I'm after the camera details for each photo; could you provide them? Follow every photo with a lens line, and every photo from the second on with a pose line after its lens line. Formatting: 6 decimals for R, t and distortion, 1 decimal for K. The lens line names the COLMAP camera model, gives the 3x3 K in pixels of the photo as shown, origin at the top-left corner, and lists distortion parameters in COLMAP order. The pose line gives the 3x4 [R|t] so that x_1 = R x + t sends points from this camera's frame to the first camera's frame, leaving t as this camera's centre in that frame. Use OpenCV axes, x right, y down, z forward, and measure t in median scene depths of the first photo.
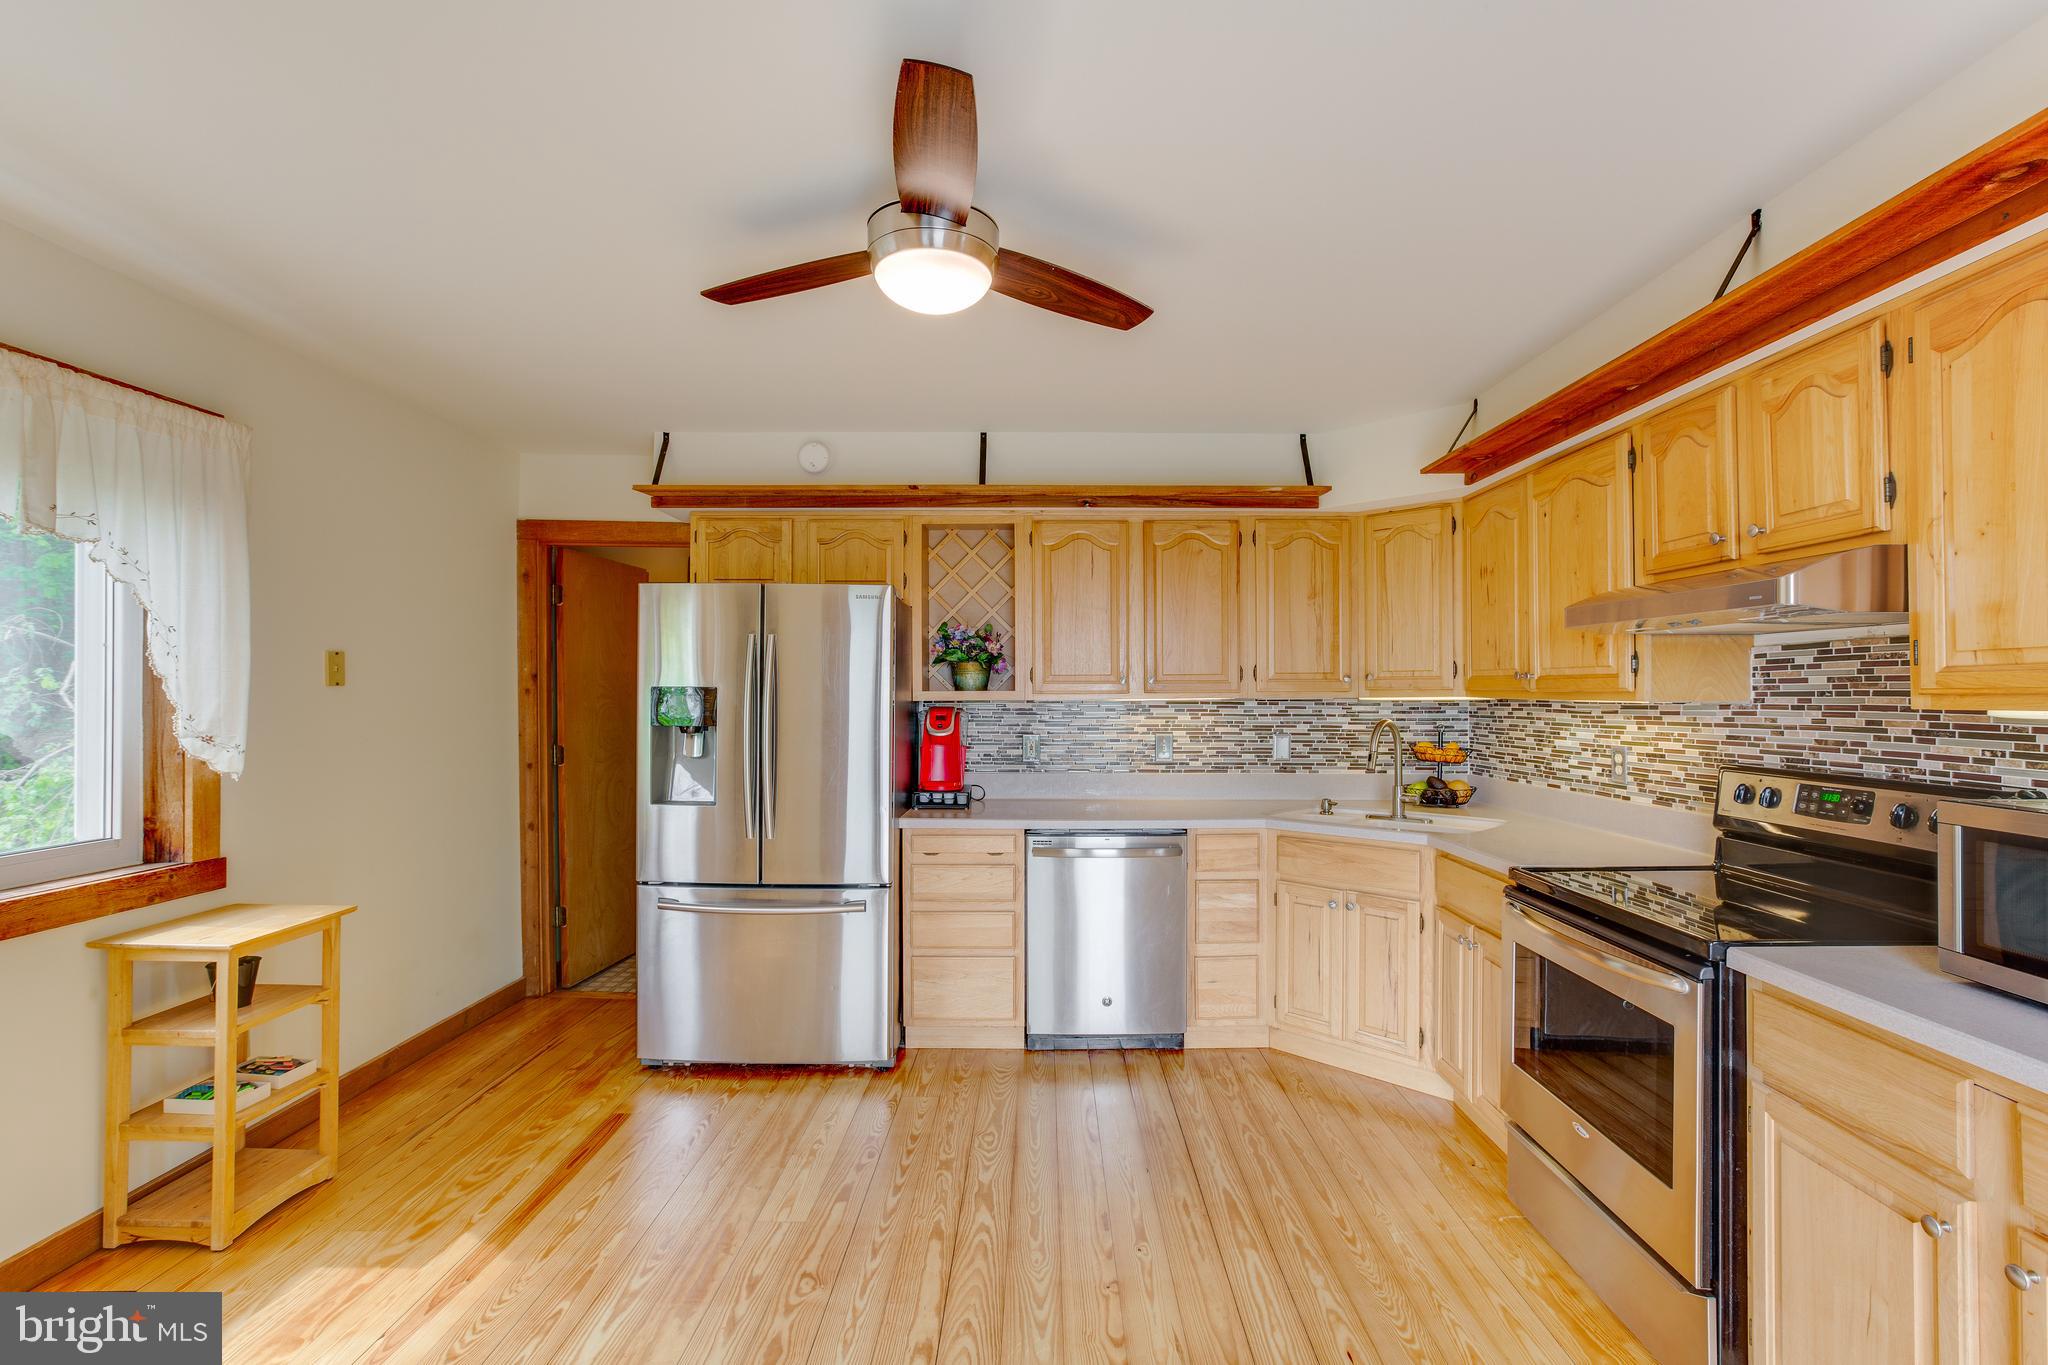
lens RADIAL K [[936.5, 0, 1022.3], [0, 936.5, 685.0], [0, 0, 1]] dist [-0.034664, 0.016799]
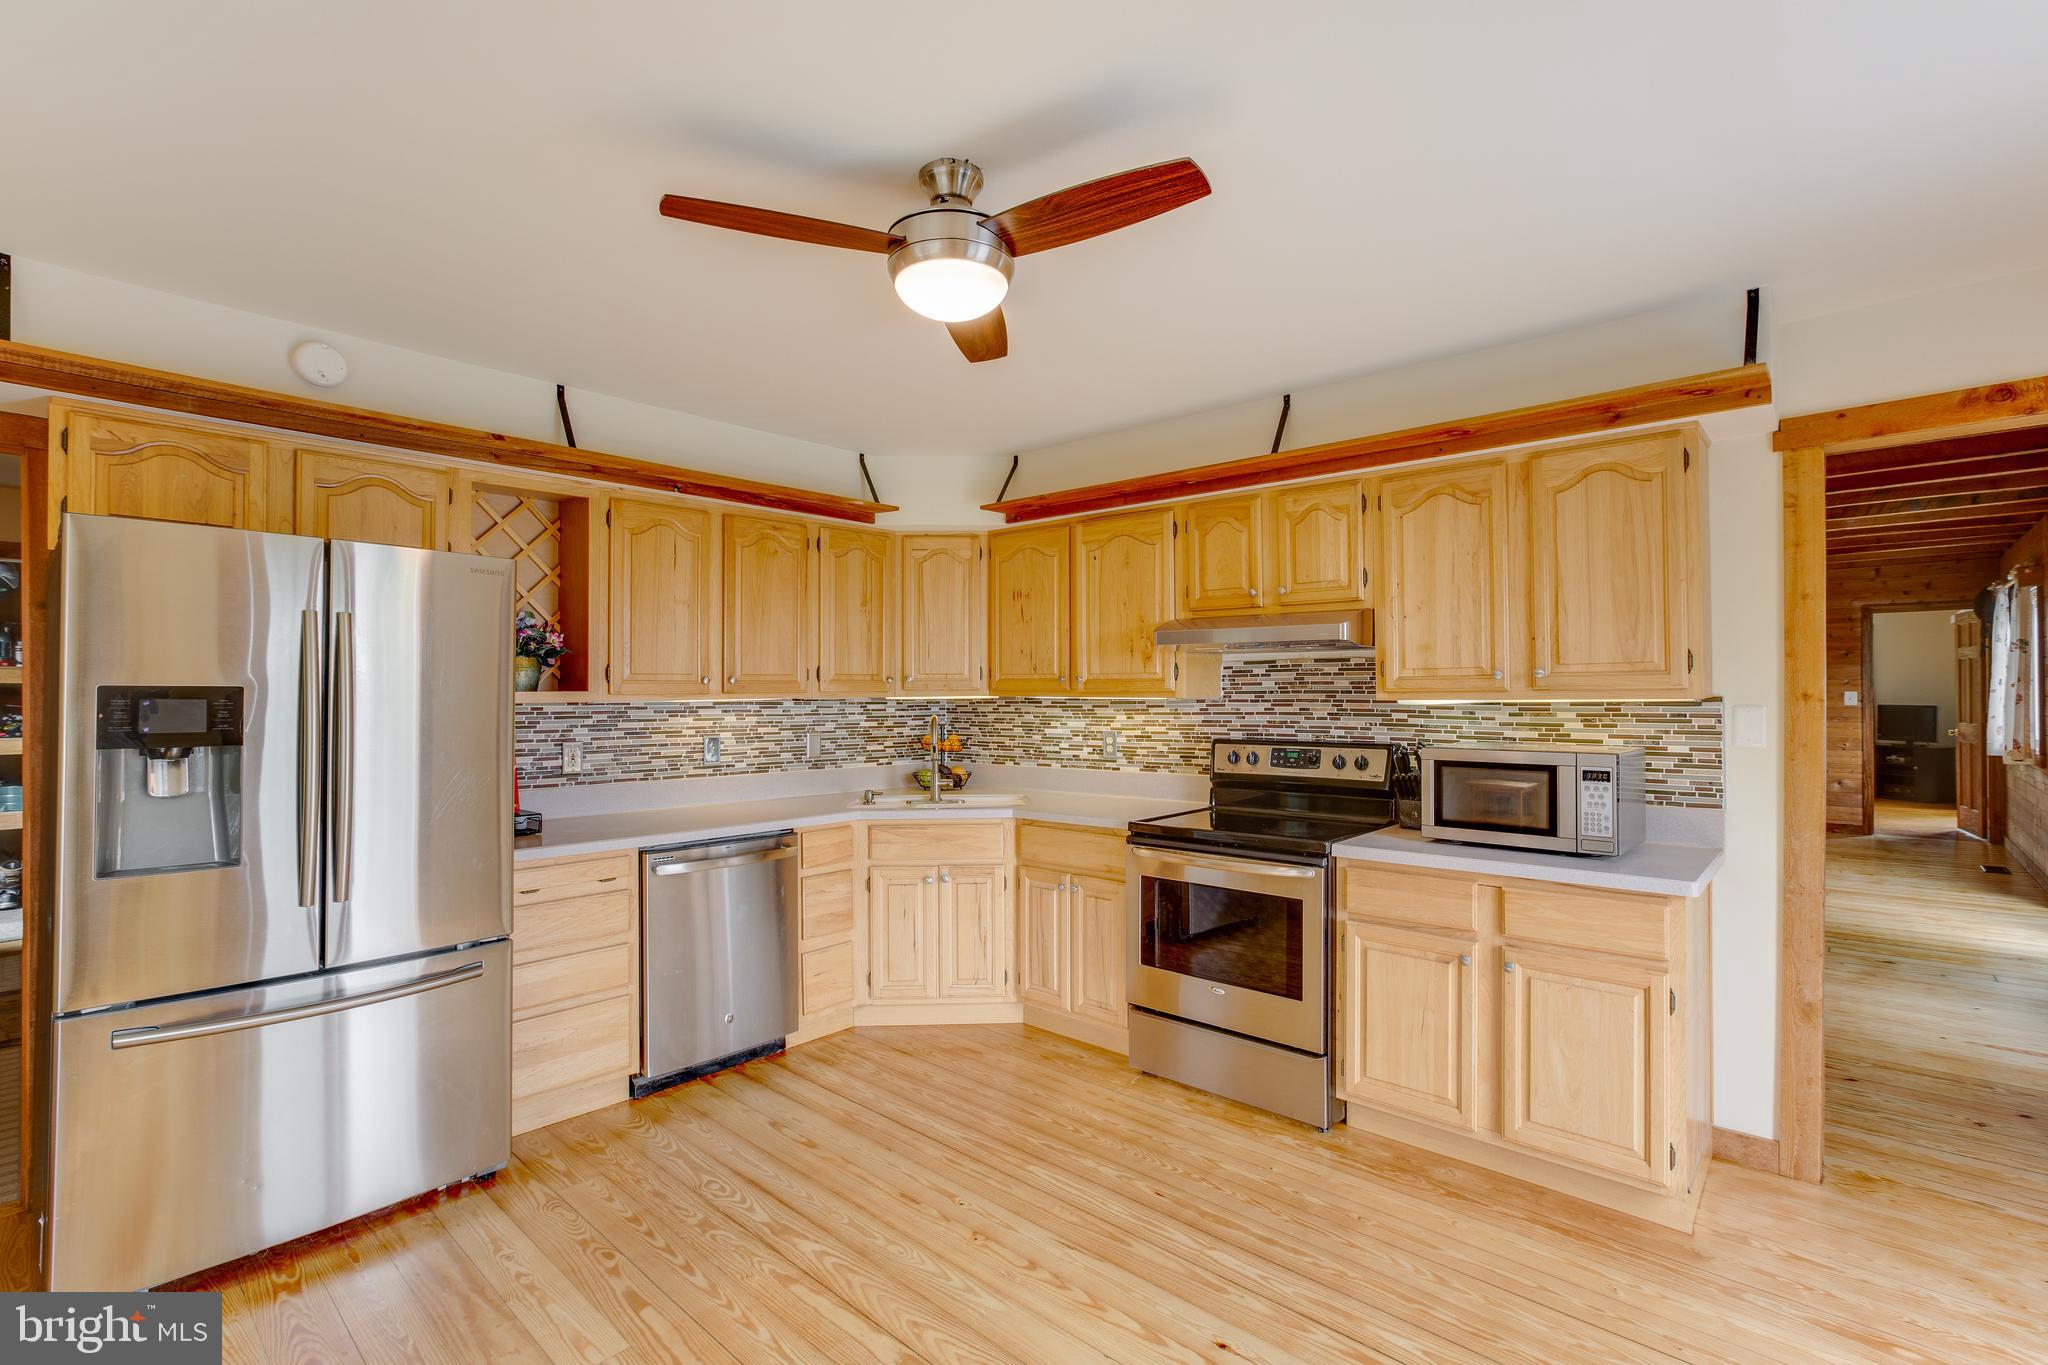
lens RADIAL K [[936.5, 0, 1068.2], [0, 936.5, 678.7], [0, 0, 1]] dist [-0.034664, 0.016799]
pose [[0.659489, 0.009137, 0.751659, -0.449613], [-0.003137, 0.999951, -0.009403, 0.001749], [-0.751707, 0.003843, 0.659485, 0.135159]]
